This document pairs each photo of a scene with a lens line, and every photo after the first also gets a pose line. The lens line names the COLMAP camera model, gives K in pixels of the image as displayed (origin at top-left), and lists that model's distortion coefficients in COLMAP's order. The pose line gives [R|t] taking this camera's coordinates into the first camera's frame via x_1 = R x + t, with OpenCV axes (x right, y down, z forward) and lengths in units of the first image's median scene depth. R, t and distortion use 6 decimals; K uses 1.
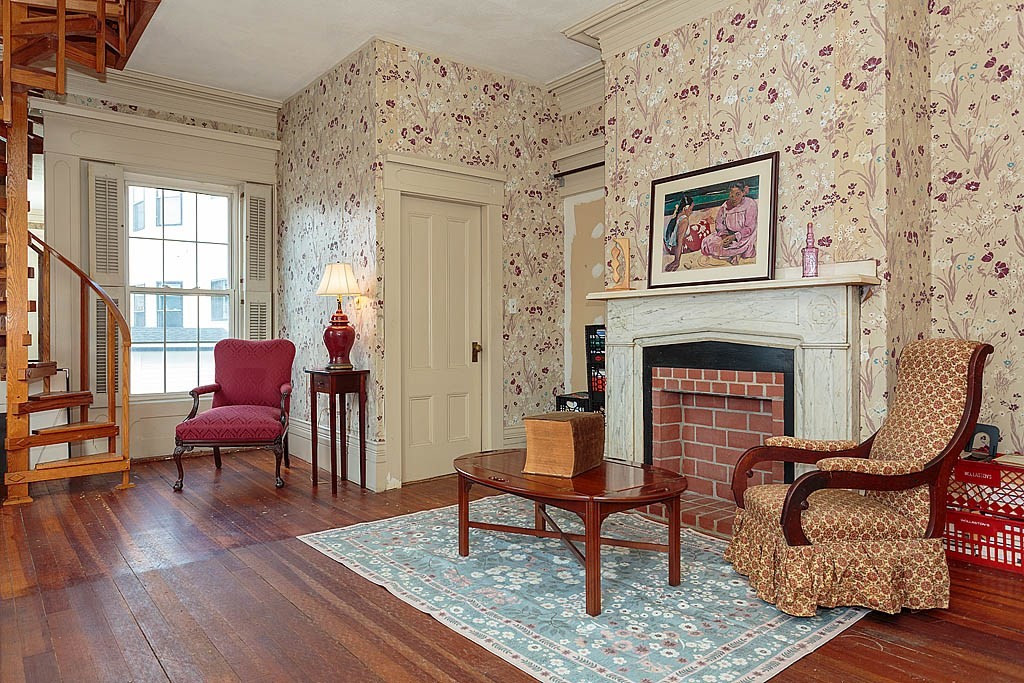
lens RADIAL K [[693.1, 0, 512.3], [0, 693.1, 330.8], [0, 0, 1]] dist [0.002626, 0.001872]
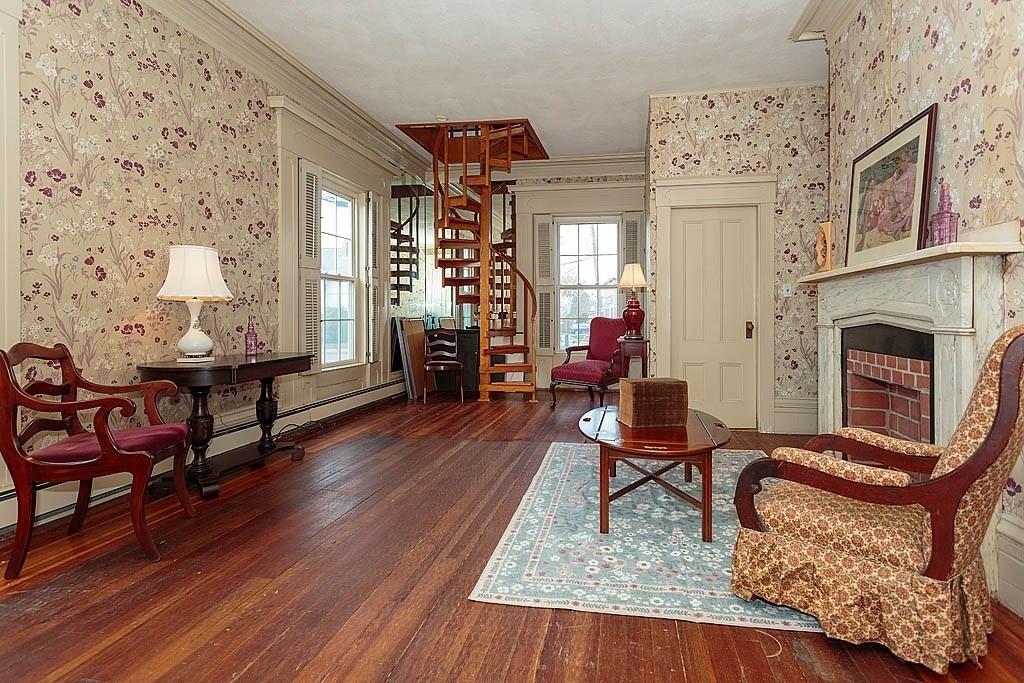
lens RADIAL K [[511.1, 0, 514.2], [0, 511.1, 314.5], [0, 0, 1]] dist [0.002804, 0.000678]
pose [[0.639384, 0.006772, -0.768858, 0.512994], [-0.003374, 0.999976, 0.006001, 0.000172], [0.768881, -0.001243, 0.639391, 0.185173]]
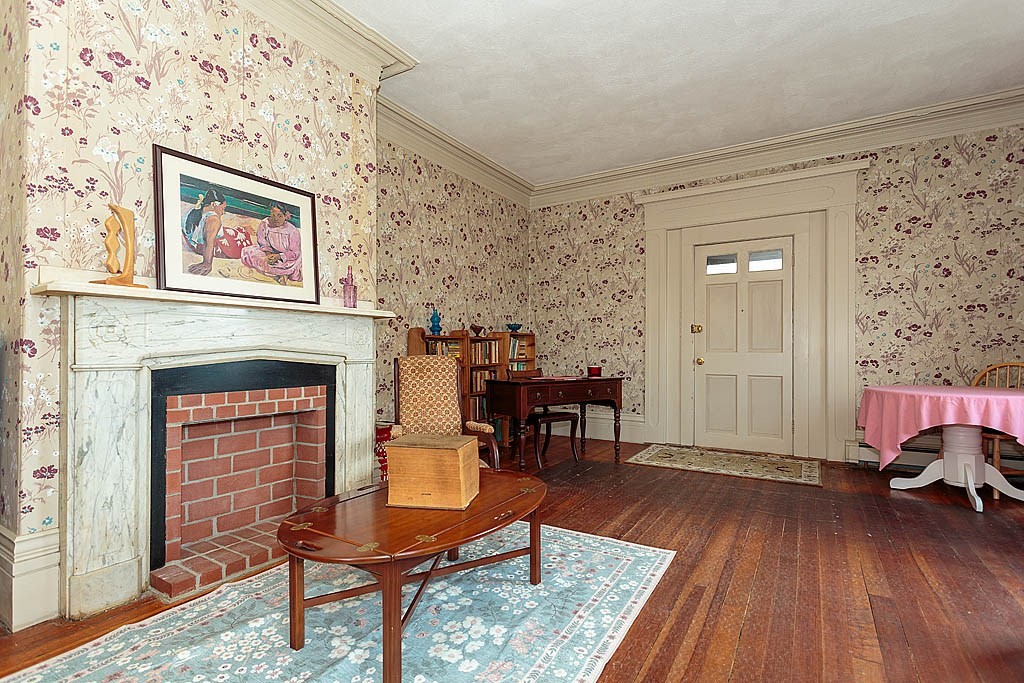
lens RADIAL K [[498.0, 0, 503.7], [0, 498.0, 347.3], [0, 0, 1]] dist [0.002115, 0.000414]
pose [[-0.348163, 0.014964, 0.937314, -0.475538], [-0.001460, 0.999863, -0.016504, 0.008782], [-0.937433, -0.007114, -0.348094, 0.943956]]
